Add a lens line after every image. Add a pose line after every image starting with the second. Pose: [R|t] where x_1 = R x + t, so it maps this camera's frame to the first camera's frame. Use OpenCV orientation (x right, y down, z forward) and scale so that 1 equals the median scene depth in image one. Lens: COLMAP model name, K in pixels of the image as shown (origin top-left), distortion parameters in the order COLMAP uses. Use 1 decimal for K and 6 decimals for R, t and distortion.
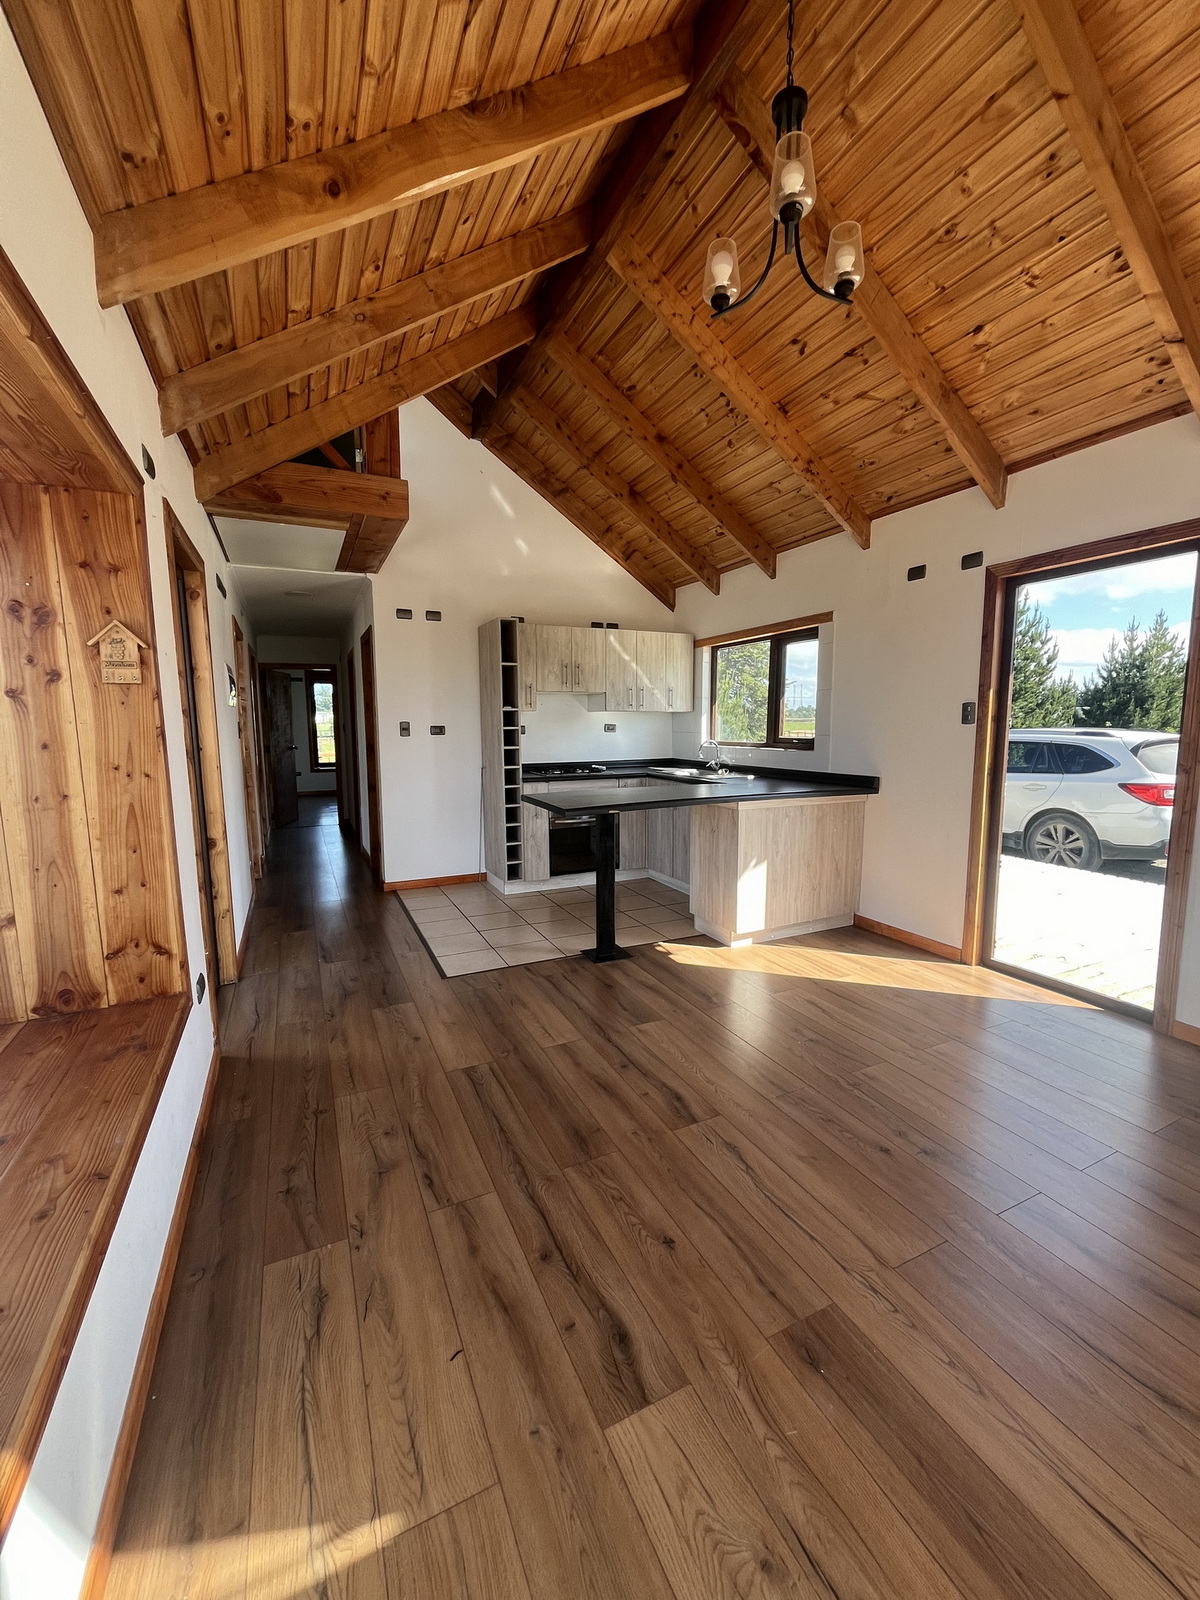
lens RADIAL K [[645.1, 0, 607.4], [0, 645.1, 802.5], [0, 0, 1]] dist [0.001049, -0.000615]
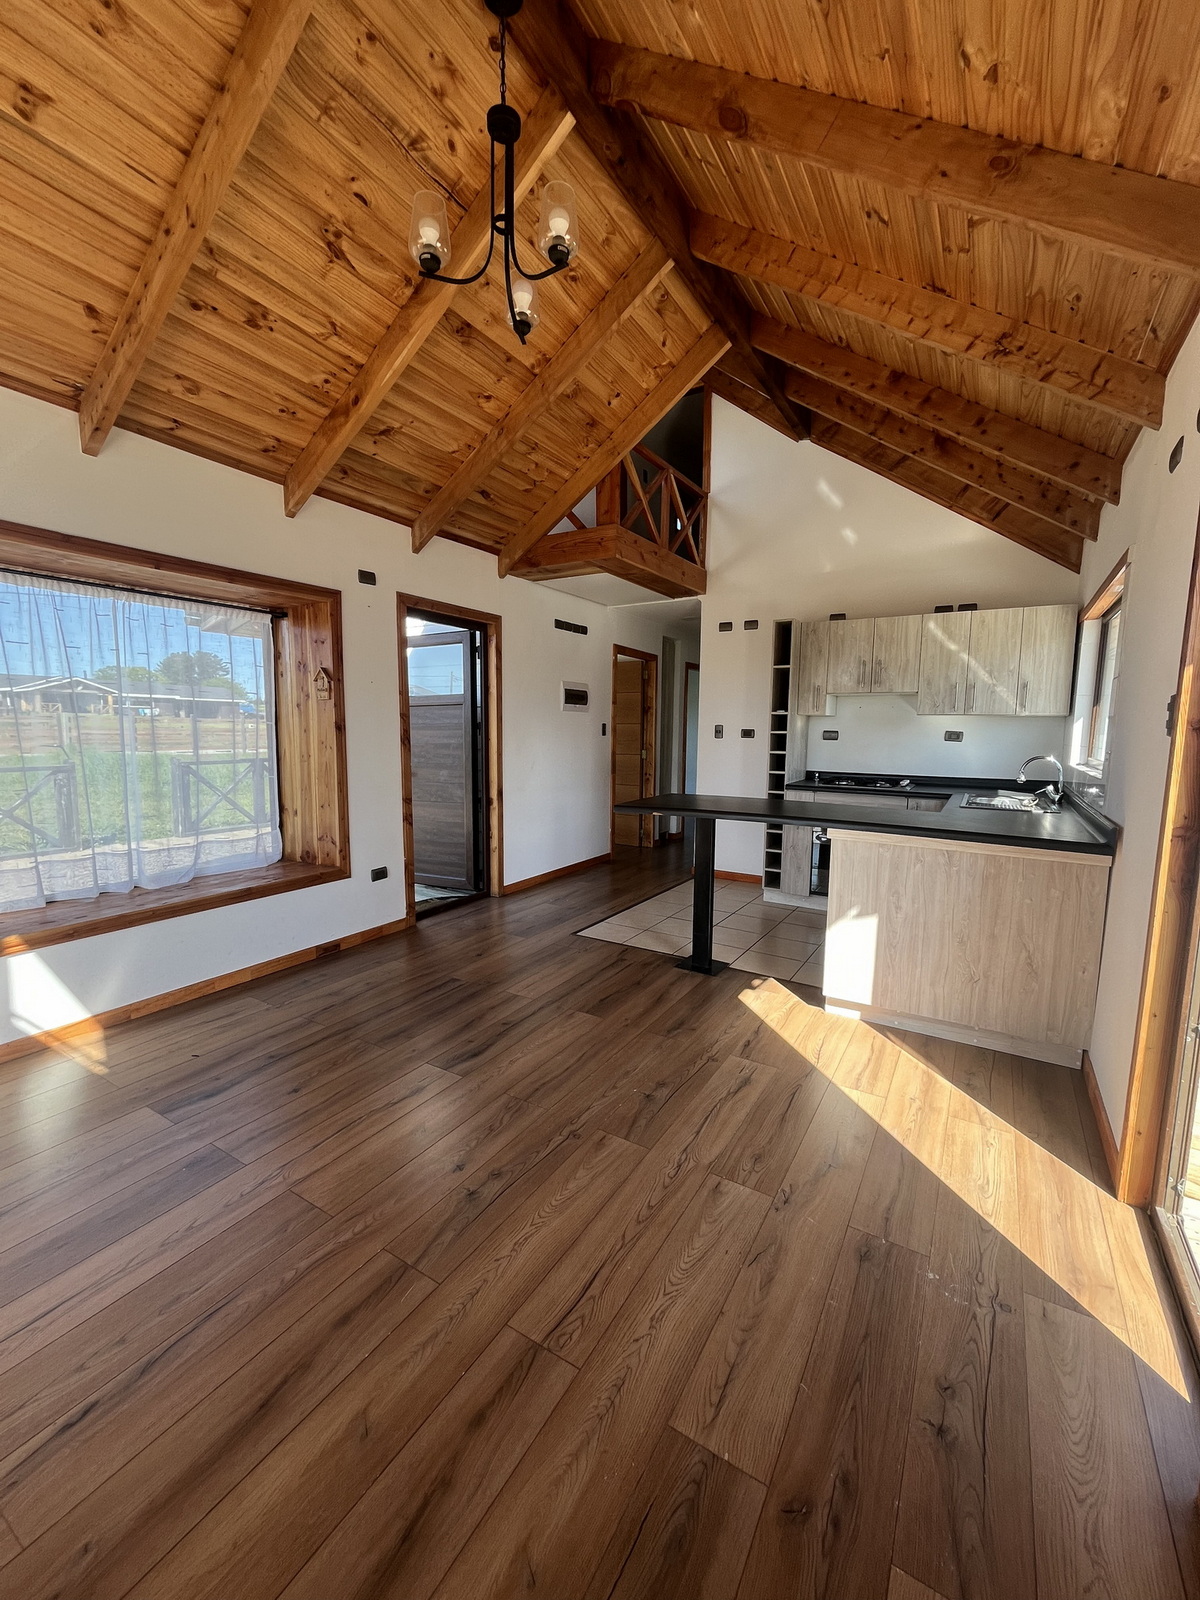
lens RADIAL K [[645.1, 0, 608.3], [0, 645.1, 802.2], [0, 0, 1]] dist [0.001049, -0.000615]
pose [[0.550703, 0.109275, -0.827518, 0.671320], [-0.117886, 0.991639, 0.052495, -0.040004], [0.826335, 0.068643, 0.558980, 0.317573]]
